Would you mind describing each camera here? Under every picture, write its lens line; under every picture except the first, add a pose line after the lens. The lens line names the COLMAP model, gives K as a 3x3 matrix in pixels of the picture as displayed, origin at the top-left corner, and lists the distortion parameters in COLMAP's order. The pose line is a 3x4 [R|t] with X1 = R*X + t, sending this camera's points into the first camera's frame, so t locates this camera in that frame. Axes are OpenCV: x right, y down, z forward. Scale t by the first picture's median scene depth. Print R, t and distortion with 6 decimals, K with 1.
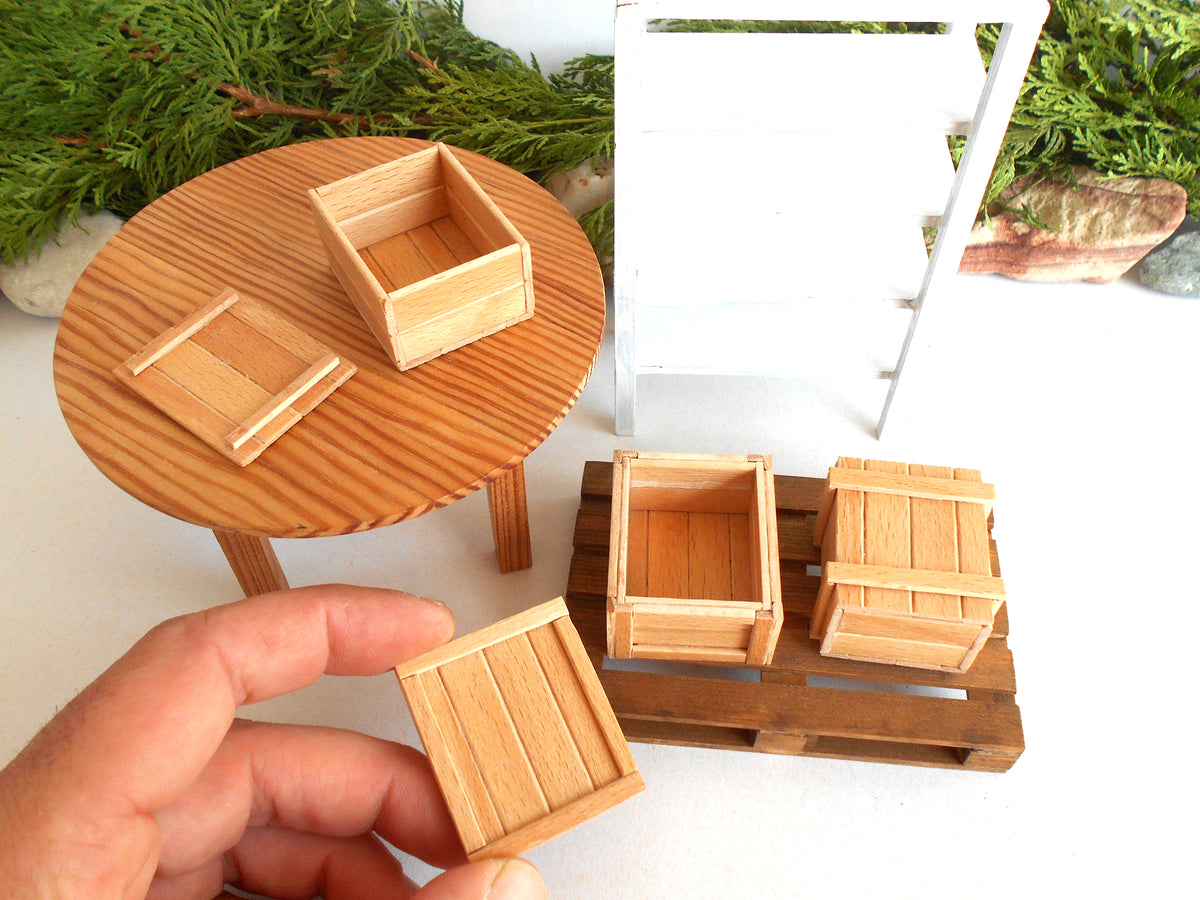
lens RADIAL K [[1038.7, 0, 600.4], [0, 1038.7, 447.8], [0, 0, 1]] dist [-0.010242, 0.013246]
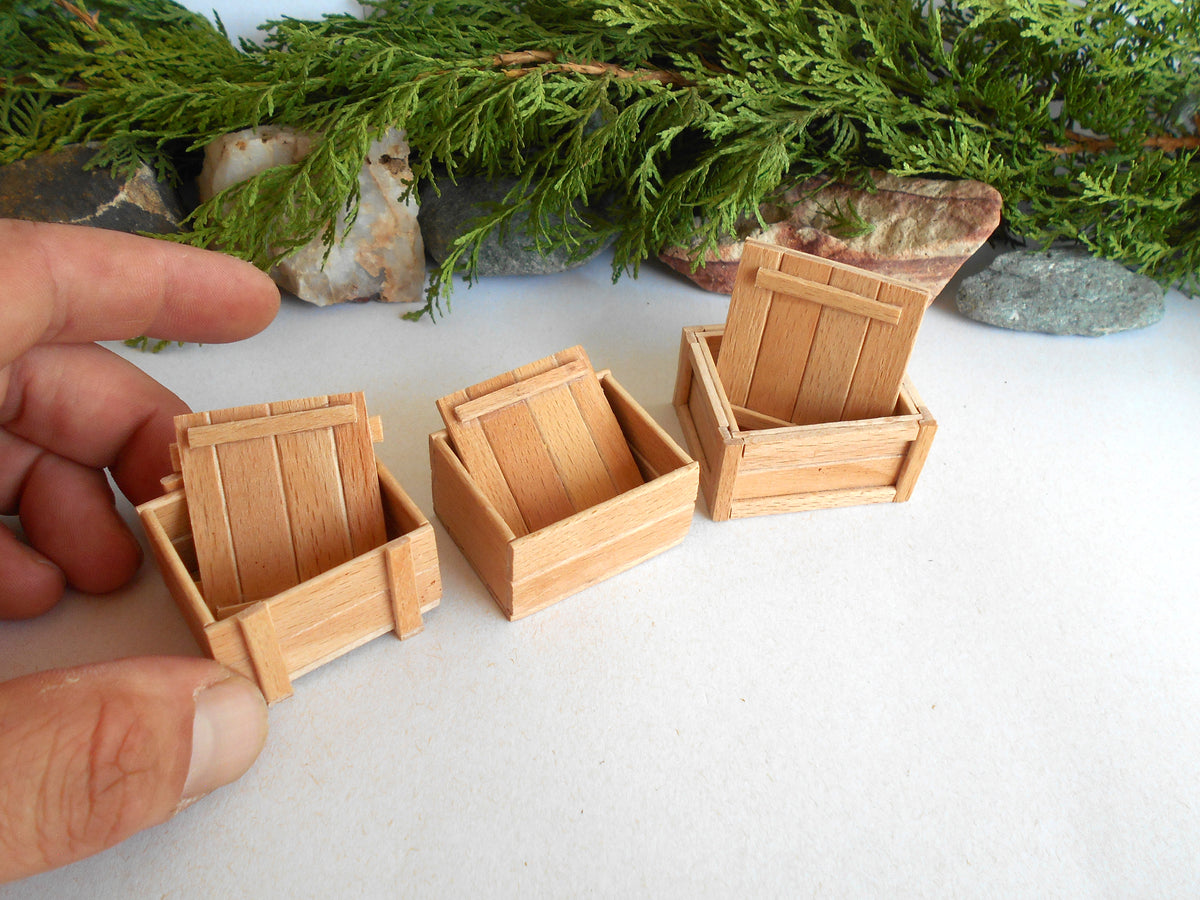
lens RADIAL K [[1038.7, 0, 601.1], [0, 1038.7, 446.6], [0, 0, 1]] dist [-0.010242, 0.013246]
pose [[0.998146, 0.028800, 0.053619, 0.208504], [-0.020316, 0.988090, -0.152530, 0.077825], [-0.057373, 0.151158, 0.986843, 0.237409]]
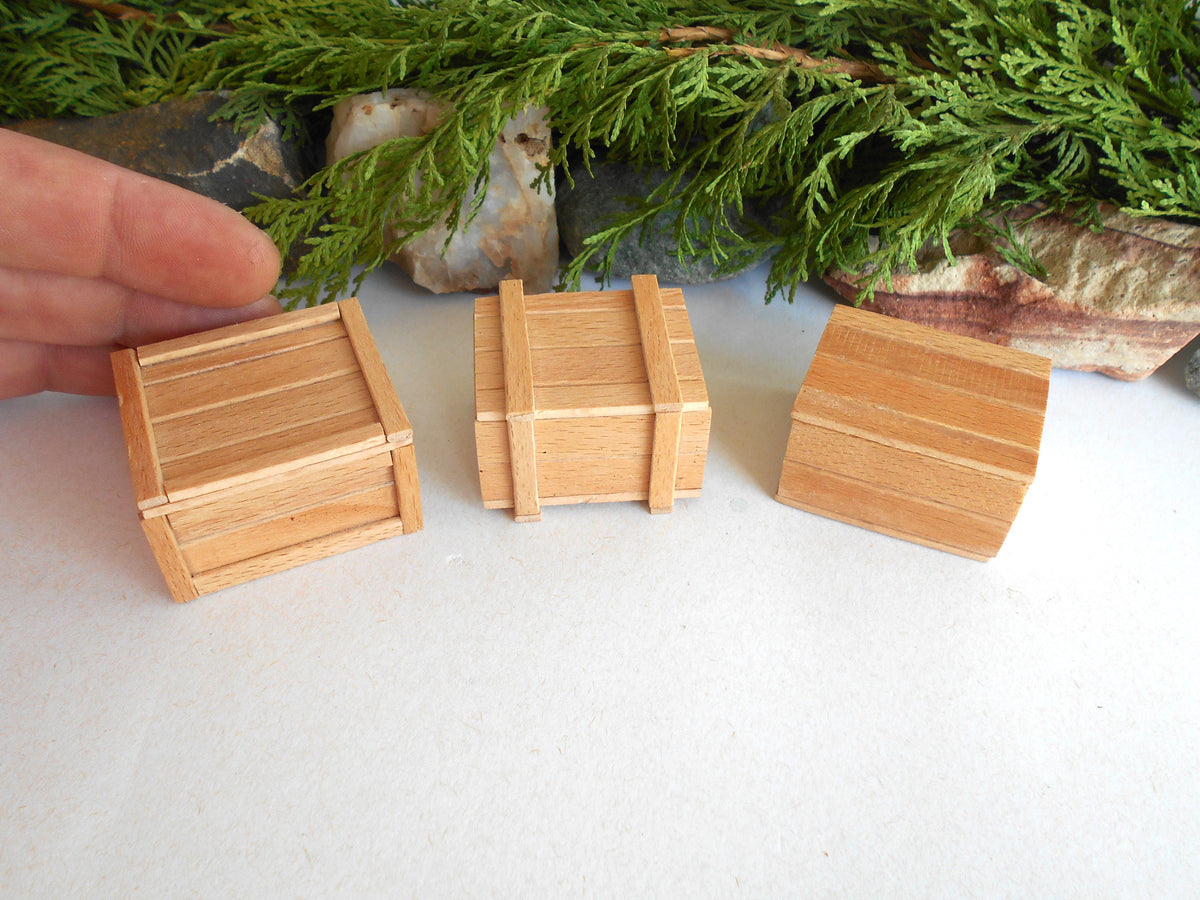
lens RADIAL K [[1038.7, 0, 602.1], [0, 1038.7, 448.4], [0, 0, 1]] dist [-0.010242, 0.013246]
pose [[0.980009, 0.166508, -0.108892, 0.243398], [-0.177659, 0.978765, -0.102256, 0.013242], [0.089553, 0.119558, 0.988780, 0.327984]]
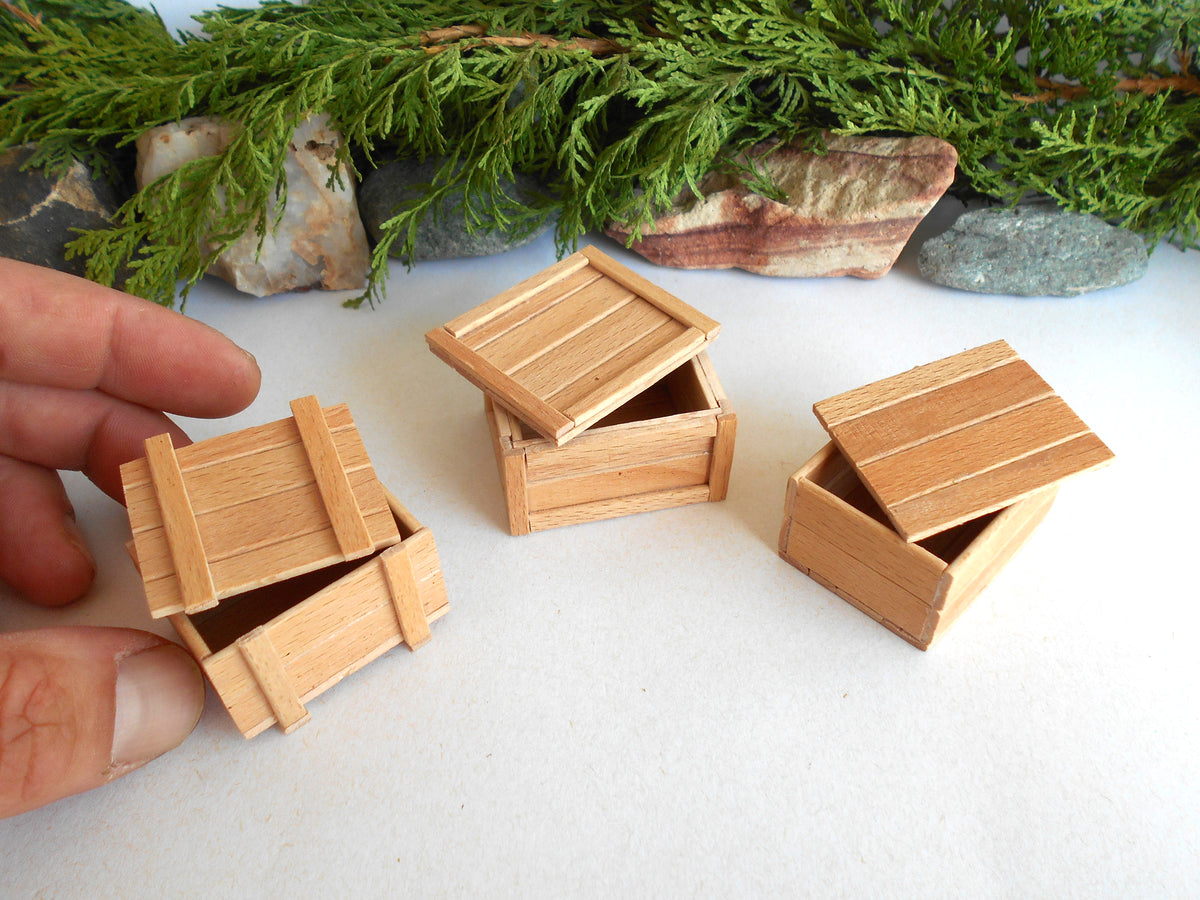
lens RADIAL K [[1038.7, 0, 599.6], [0, 1038.7, 449.2], [0, 0, 1]] dist [-0.010242, 0.013246]
pose [[0.999725, -0.000487, -0.023448, 0.311771], [-0.002517, 0.991780, -0.127930, 0.070392], [0.023317, 0.127954, 0.991506, 0.254145]]
